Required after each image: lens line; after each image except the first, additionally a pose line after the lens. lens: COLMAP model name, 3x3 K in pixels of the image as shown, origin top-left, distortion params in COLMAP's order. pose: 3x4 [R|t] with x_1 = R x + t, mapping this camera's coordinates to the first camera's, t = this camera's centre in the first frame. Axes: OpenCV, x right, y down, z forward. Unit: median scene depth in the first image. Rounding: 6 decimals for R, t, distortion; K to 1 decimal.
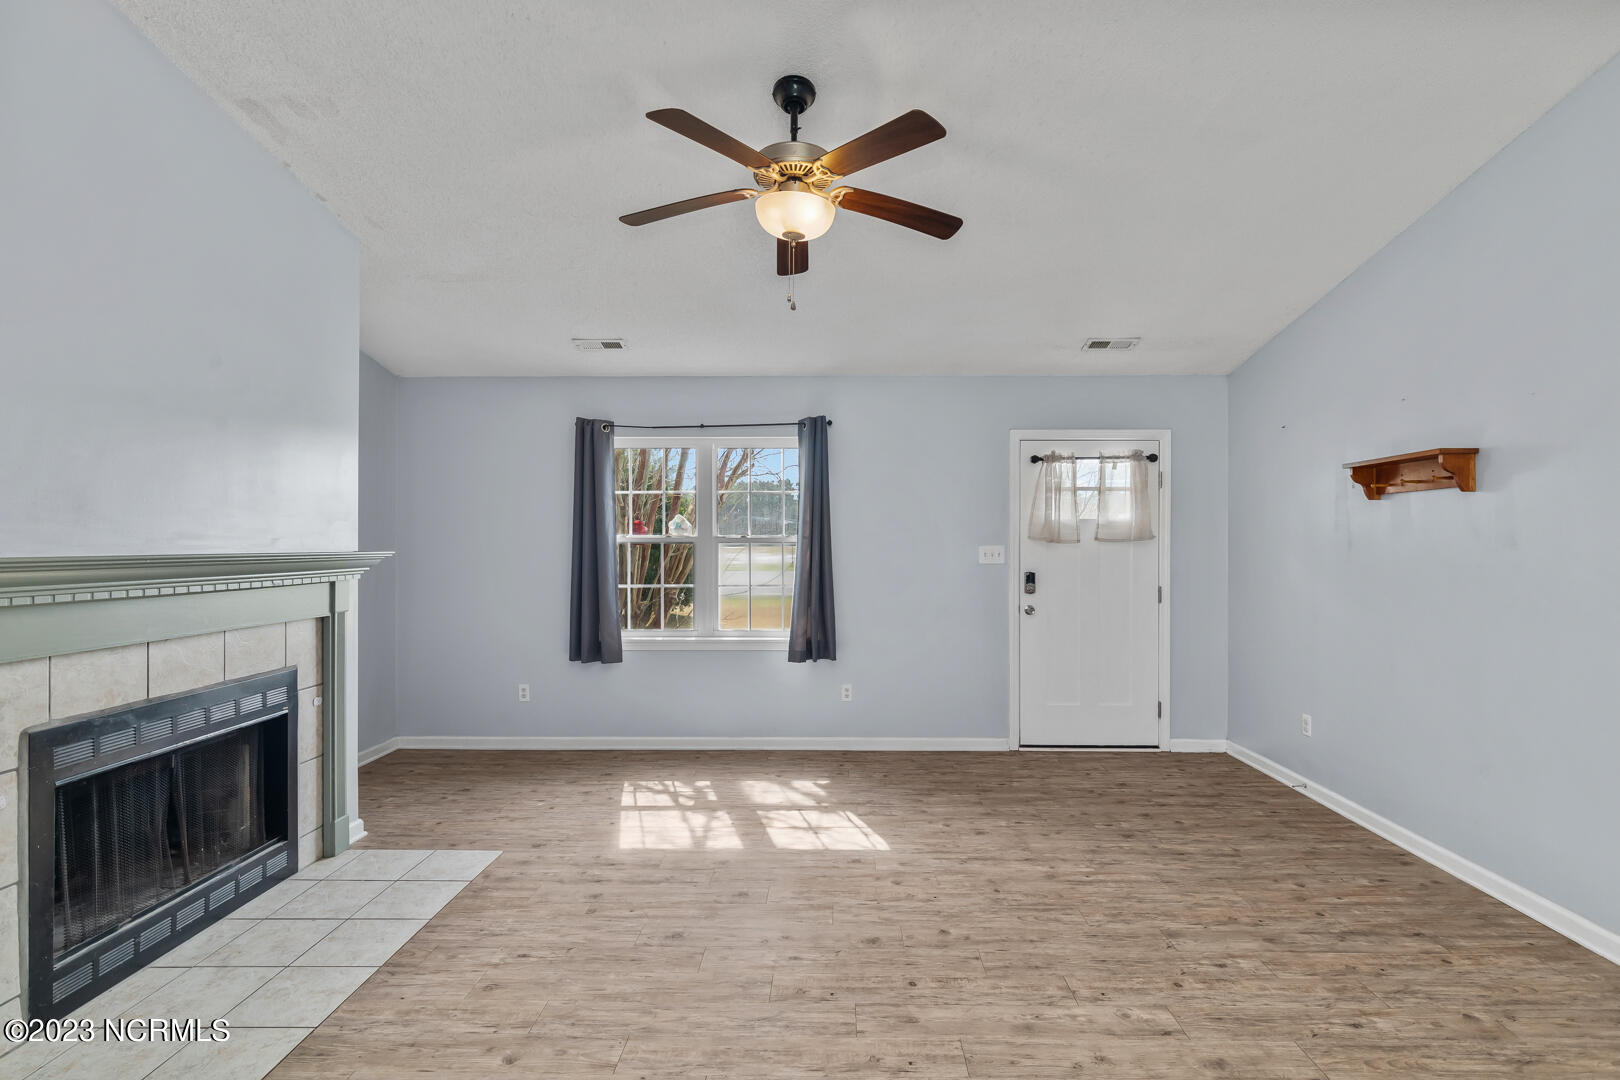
lens RADIAL K [[753.7, 0, 825.1], [0, 753.7, 540.5], [0, 0, 1]] dist [0.001837, -0.001934]
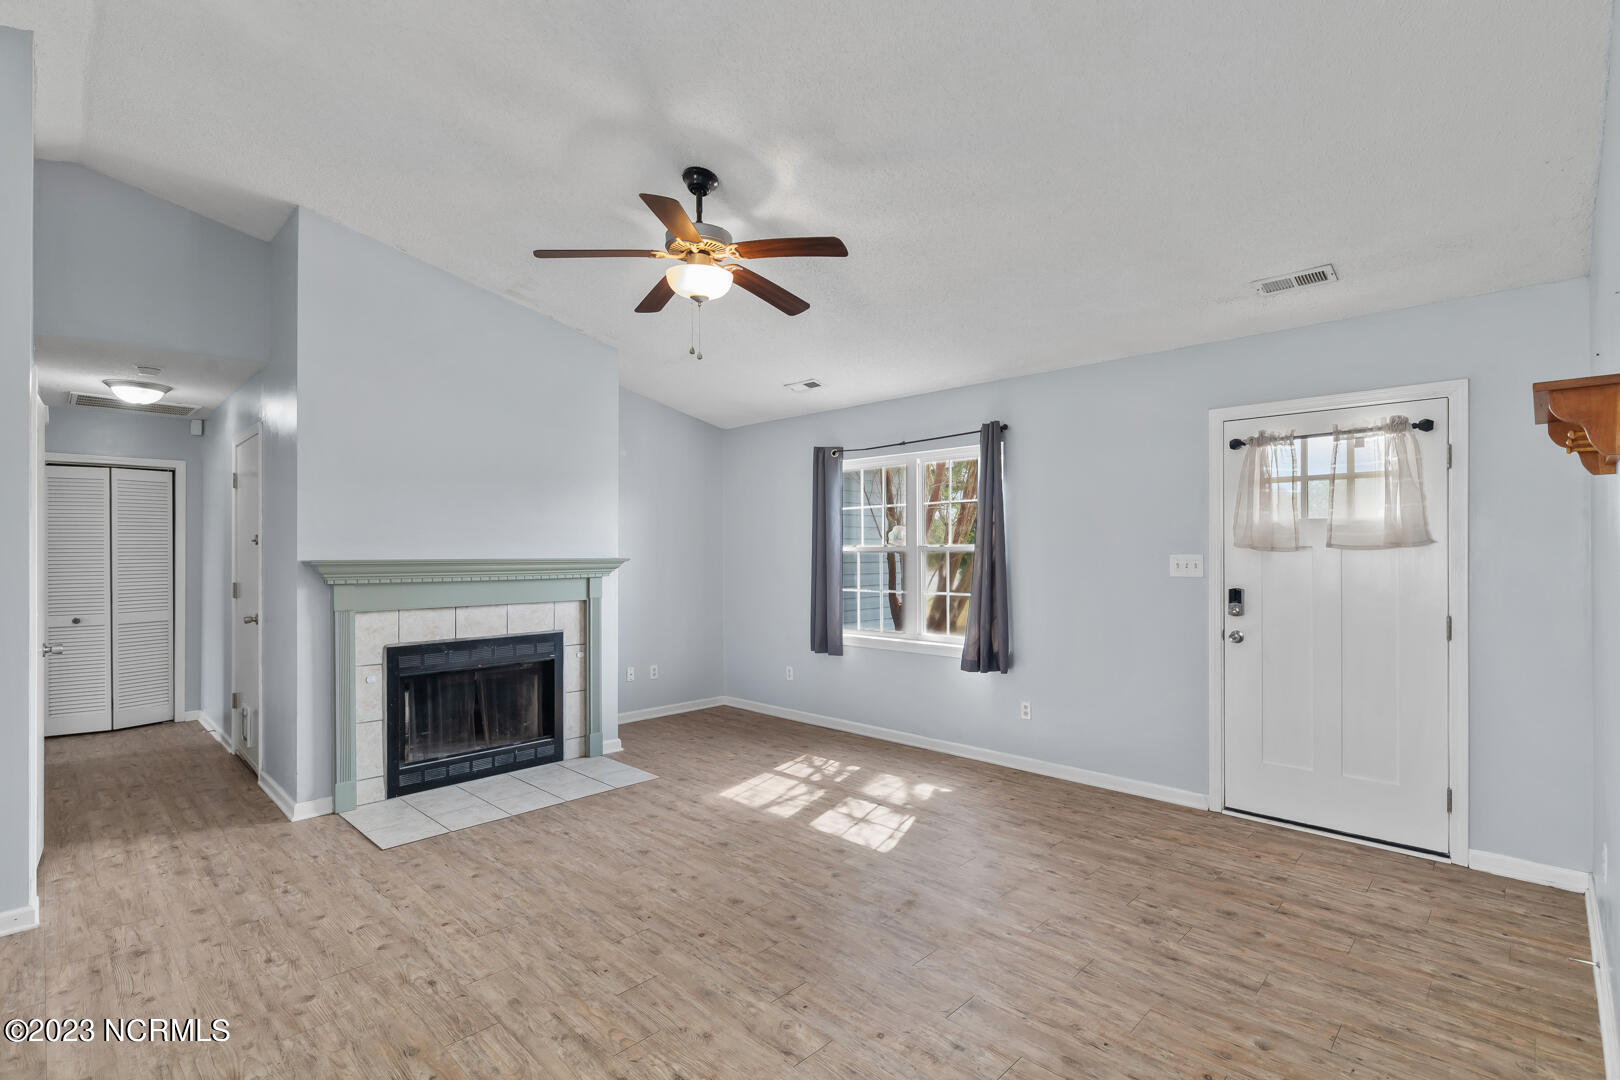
lens RADIAL K [[753.7, 0, 820.2], [0, 753.7, 545.5], [0, 0, 1]] dist [0.001837, -0.001934]
pose [[0.731610, -0.007917, -0.681677, 0.667369], [0.004553, 0.999967, -0.006727, 0.001153], [0.681708, 0.001818, 0.731622, 0.179820]]
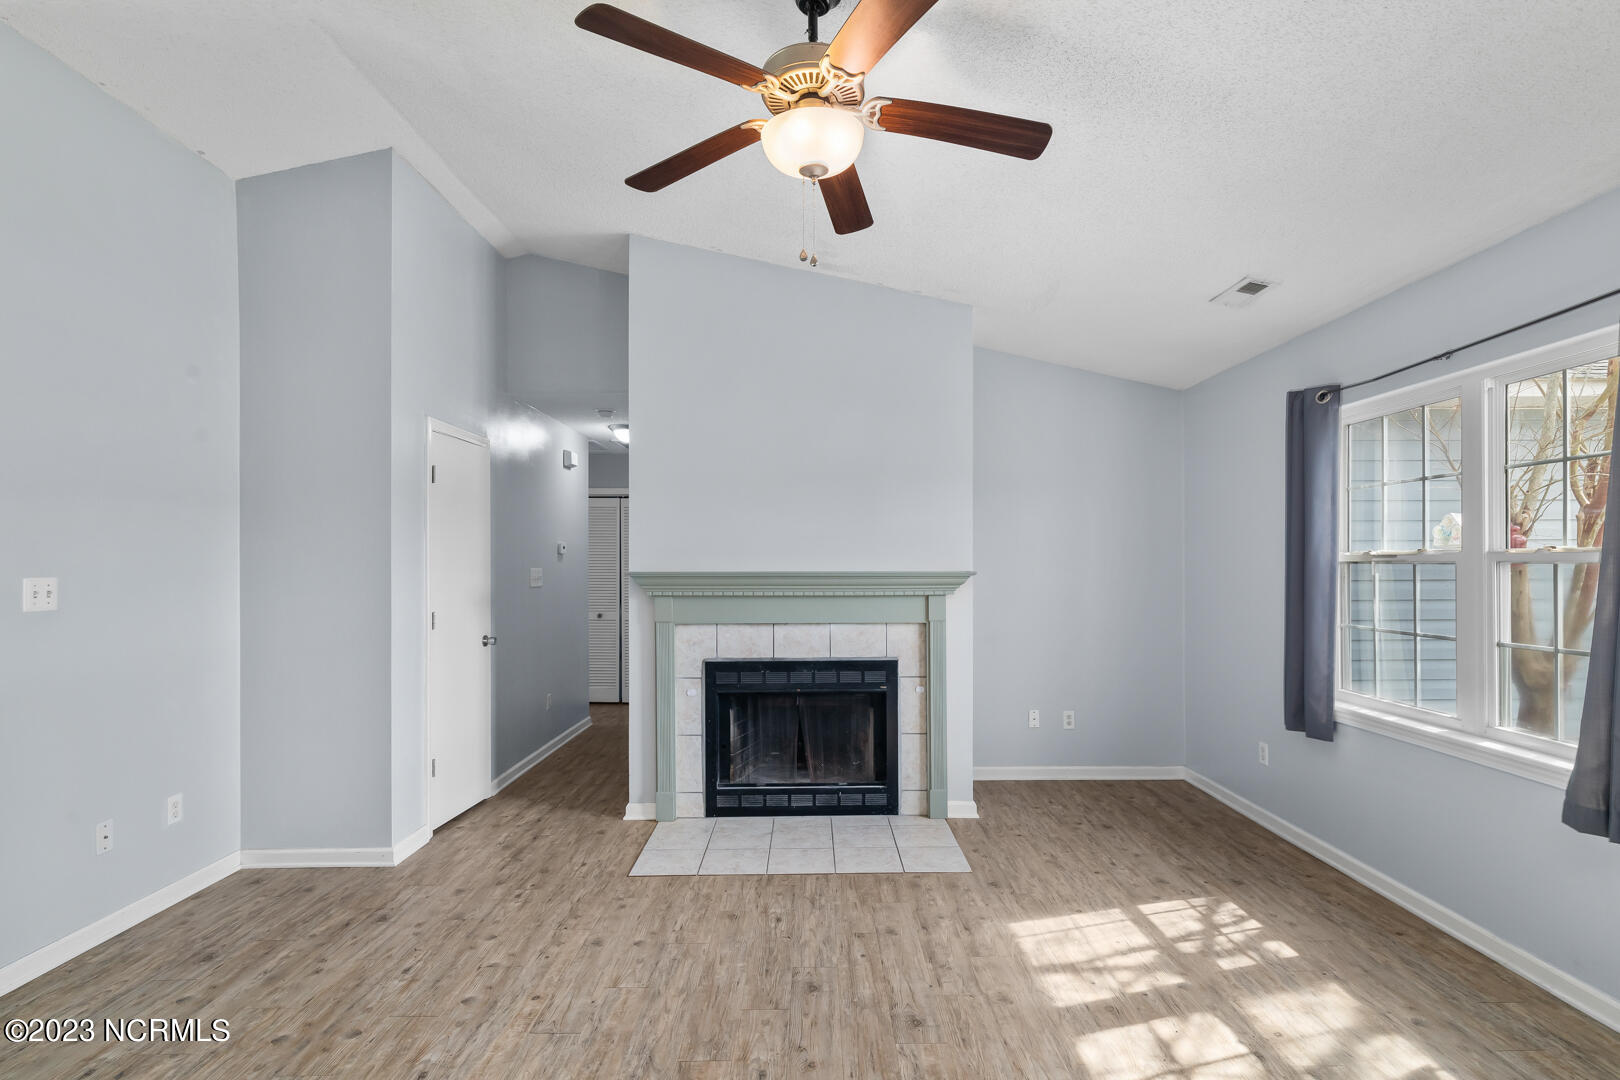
lens RADIAL K [[753.7, 0, 818.9], [0, 753.7, 560.6], [0, 0, 1]] dist [0.001837, -0.001934]
pose [[0.027320, -0.008836, -0.999588, 0.529450], [0.005444, 0.999947, -0.008690, 0.005535], [0.999612, -0.005204, 0.027366, 0.711359]]
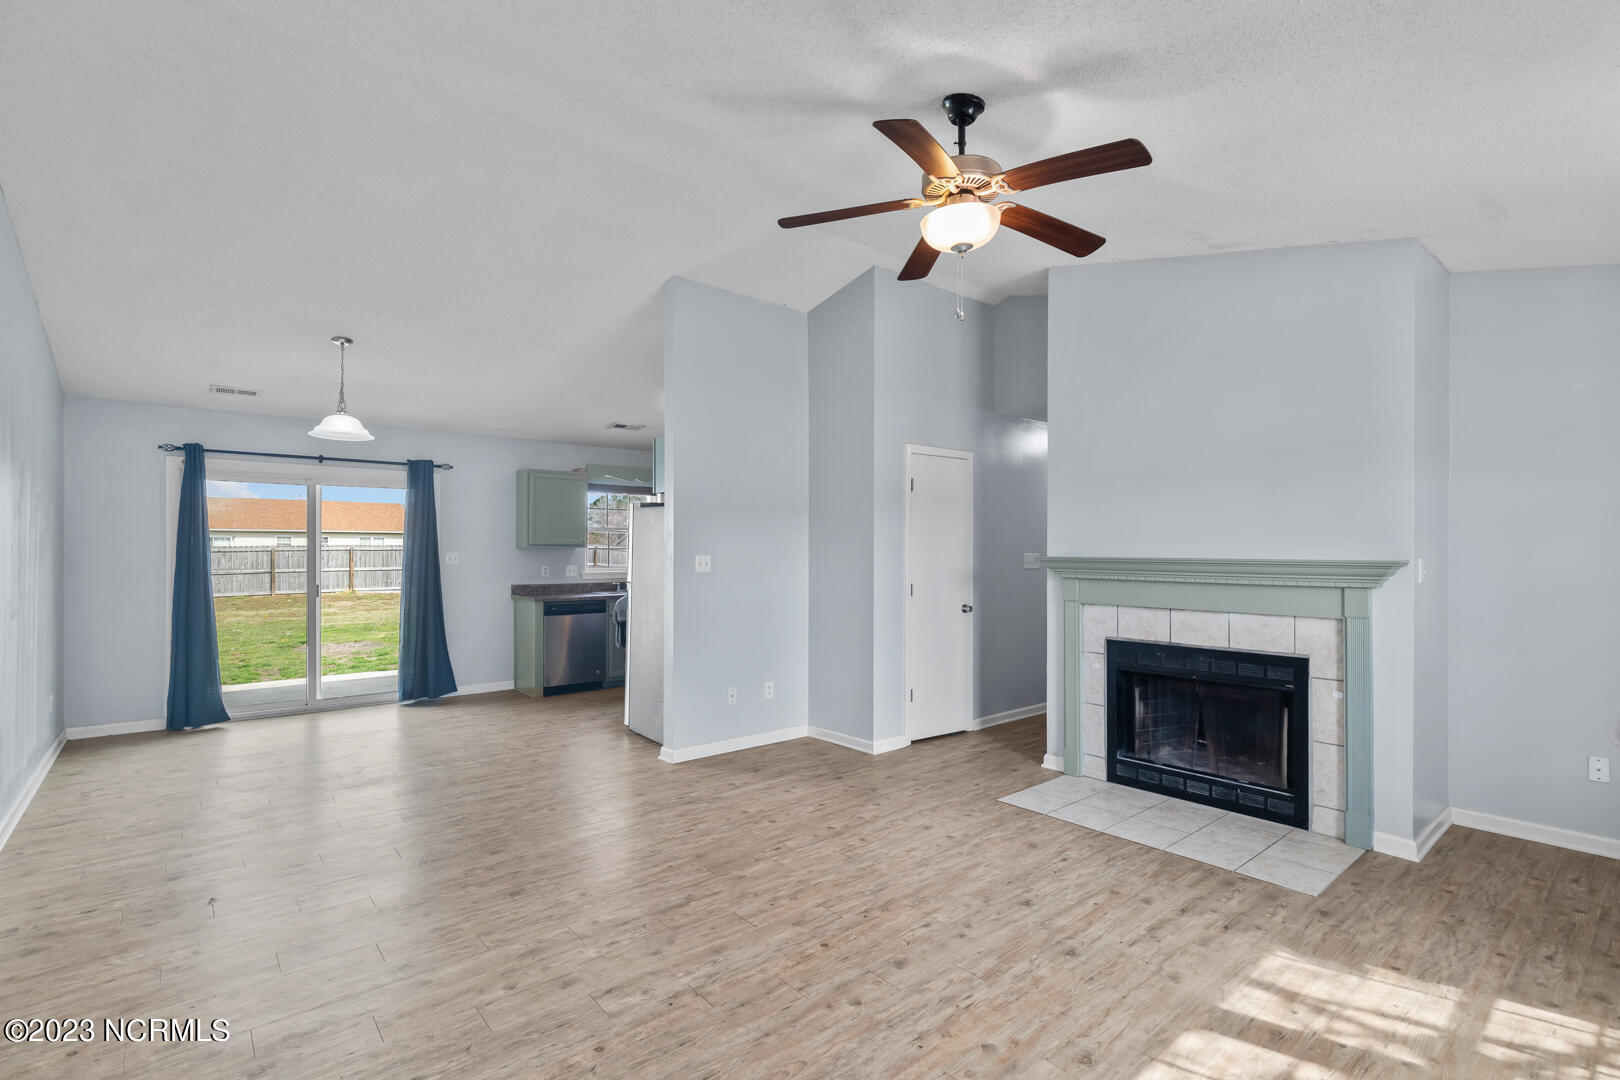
lens RADIAL K [[753.7, 0, 833.0], [0, 753.7, 545.2], [0, 0, 1]] dist [0.001837, -0.001934]
pose [[-0.741007, -0.004849, -0.671480, 0.552809], [-0.001039, 0.999981, -0.006075, 0.001245], [0.671497, -0.003804, -0.740998, 1.182091]]
